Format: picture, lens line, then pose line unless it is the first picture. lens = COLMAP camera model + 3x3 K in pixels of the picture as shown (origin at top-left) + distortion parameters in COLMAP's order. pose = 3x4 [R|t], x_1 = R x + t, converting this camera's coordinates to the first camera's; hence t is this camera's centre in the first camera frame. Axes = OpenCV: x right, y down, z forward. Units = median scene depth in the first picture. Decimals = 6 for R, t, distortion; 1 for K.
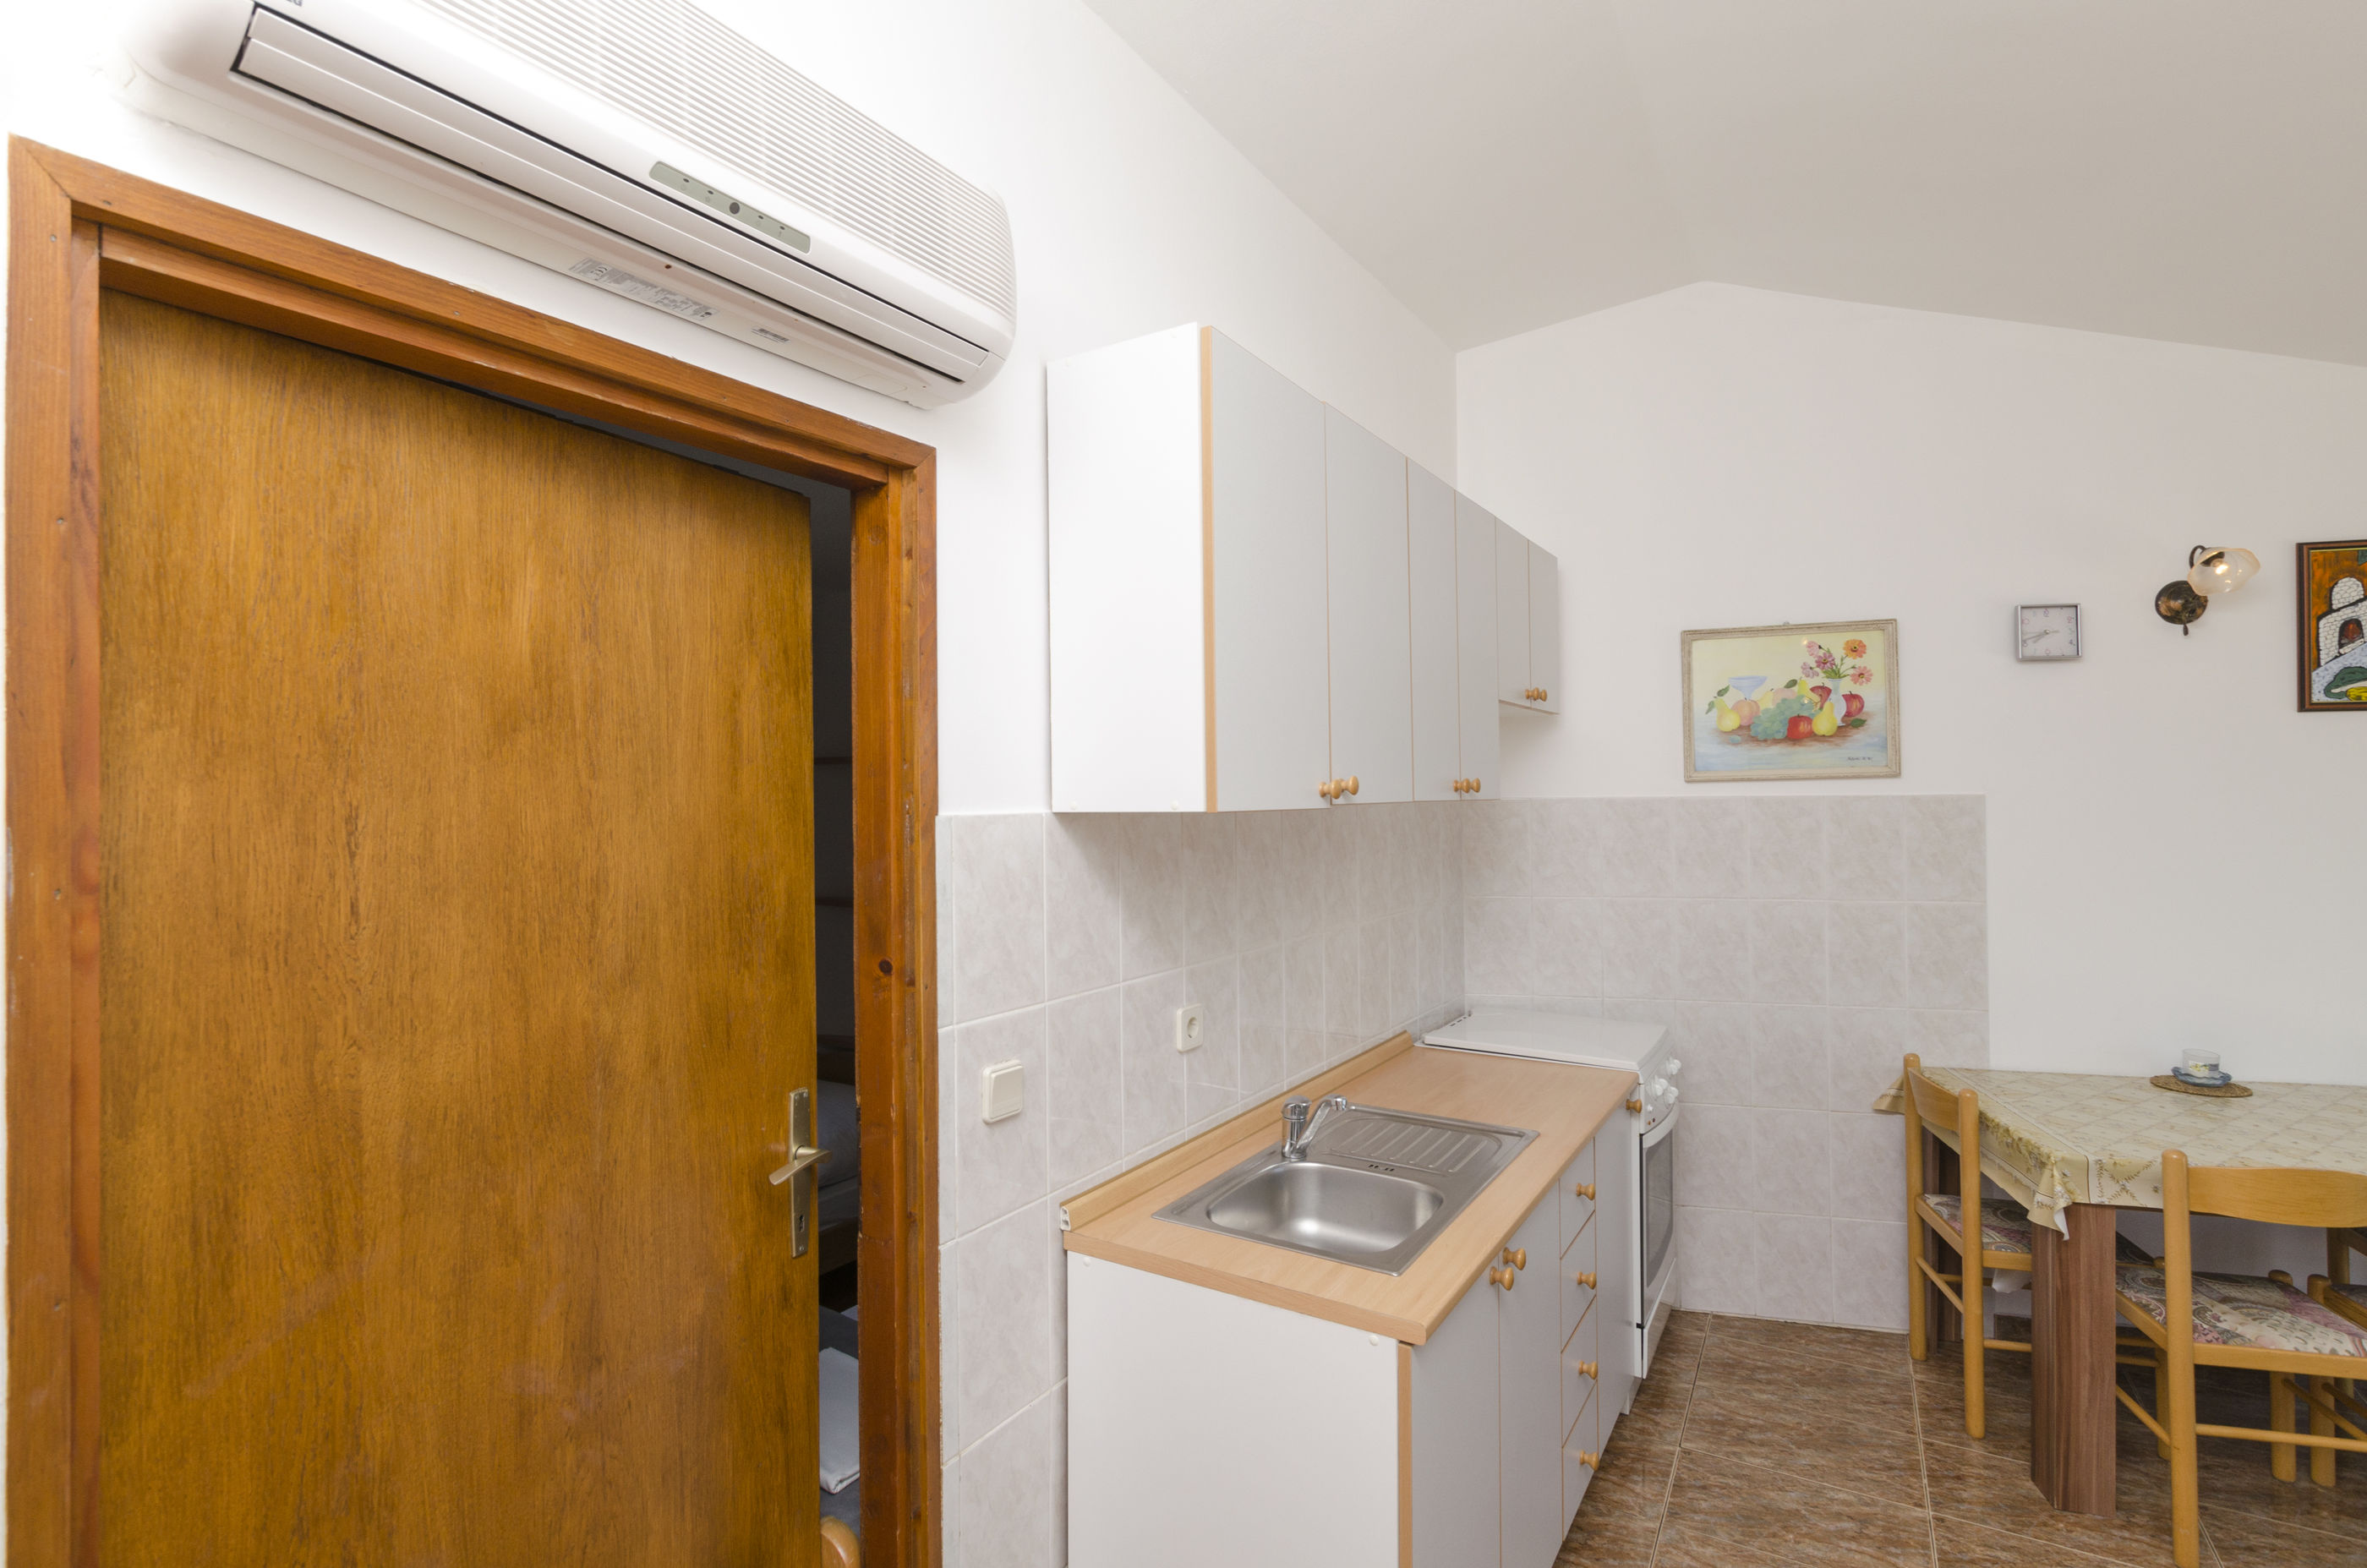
lens RADIAL K [[1127.0, 0, 1188.2], [0, 1127.0, 775.1], [0, 0, 1]] dist [0.000790, -0.001561]
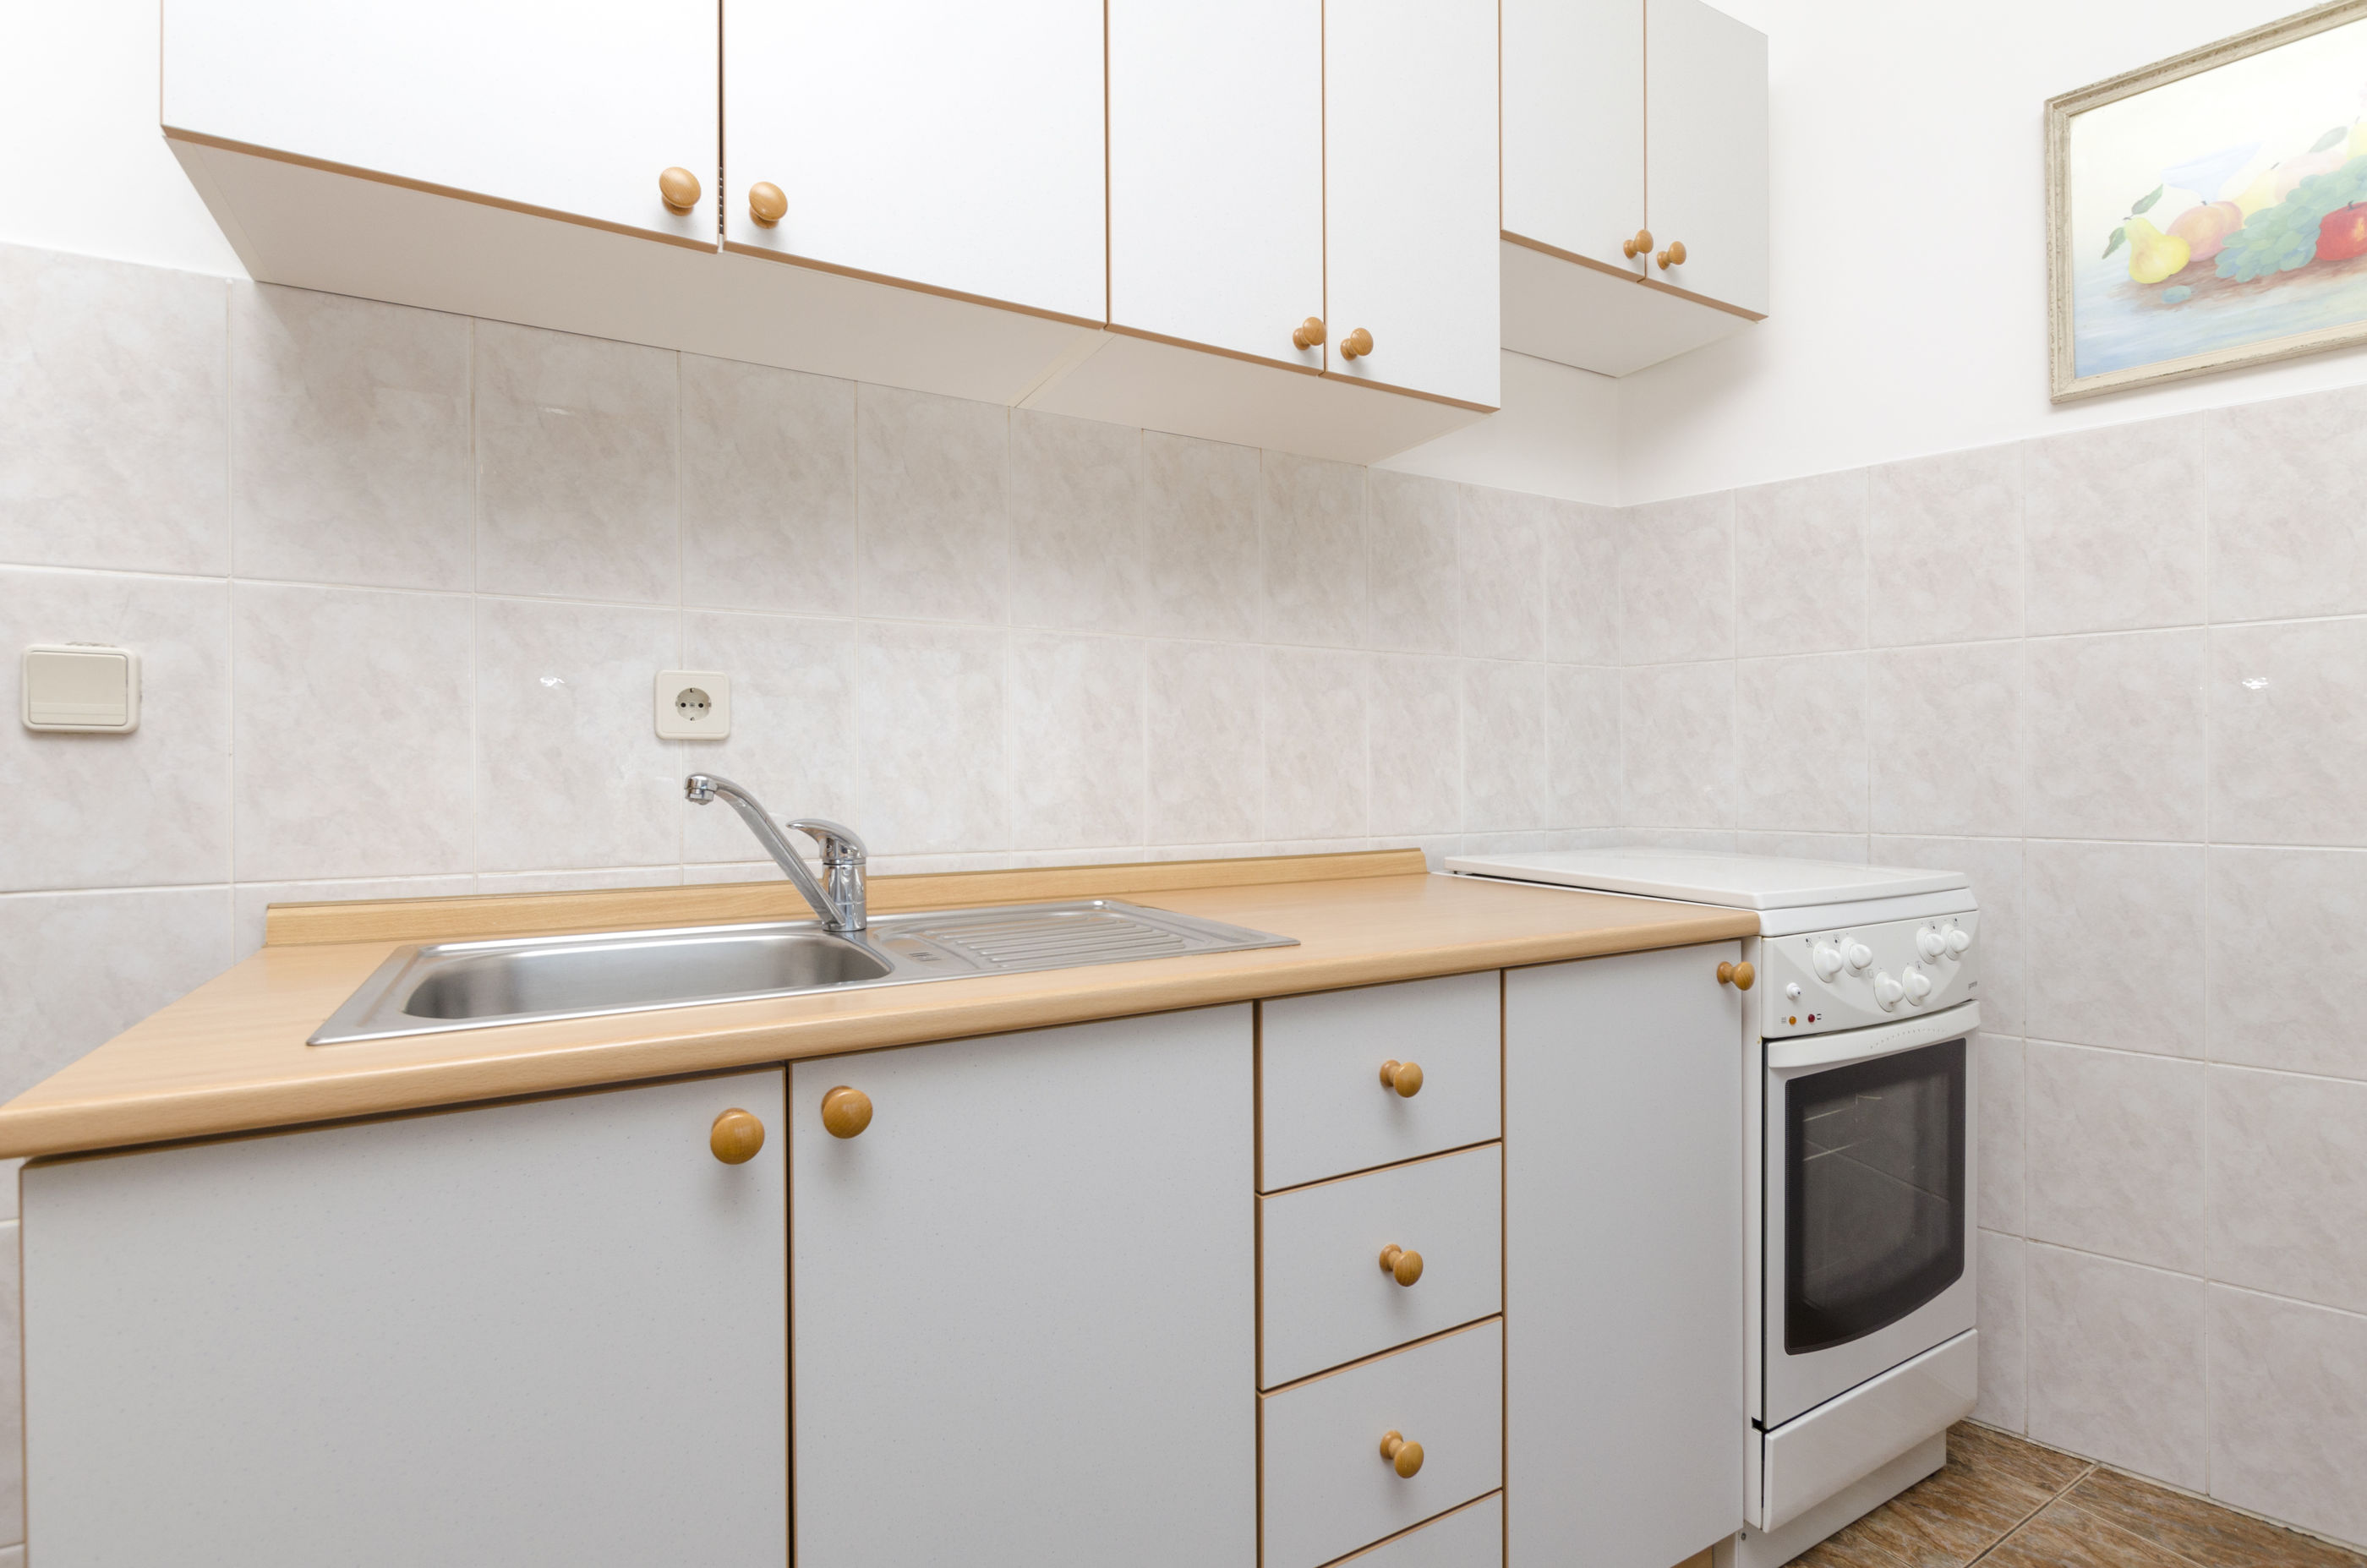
lens RADIAL K [[1095.1, 0, 1192.2], [0, 1095.1, 775.9], [0, 0, 1]] dist [0.000295, -0.001058]
pose [[0.877371, 0.005057, -0.479785, 0.375068], [0.003524, 0.999850, 0.016983, 0.178619], [0.479799, -0.016591, 0.877222, 0.424438]]
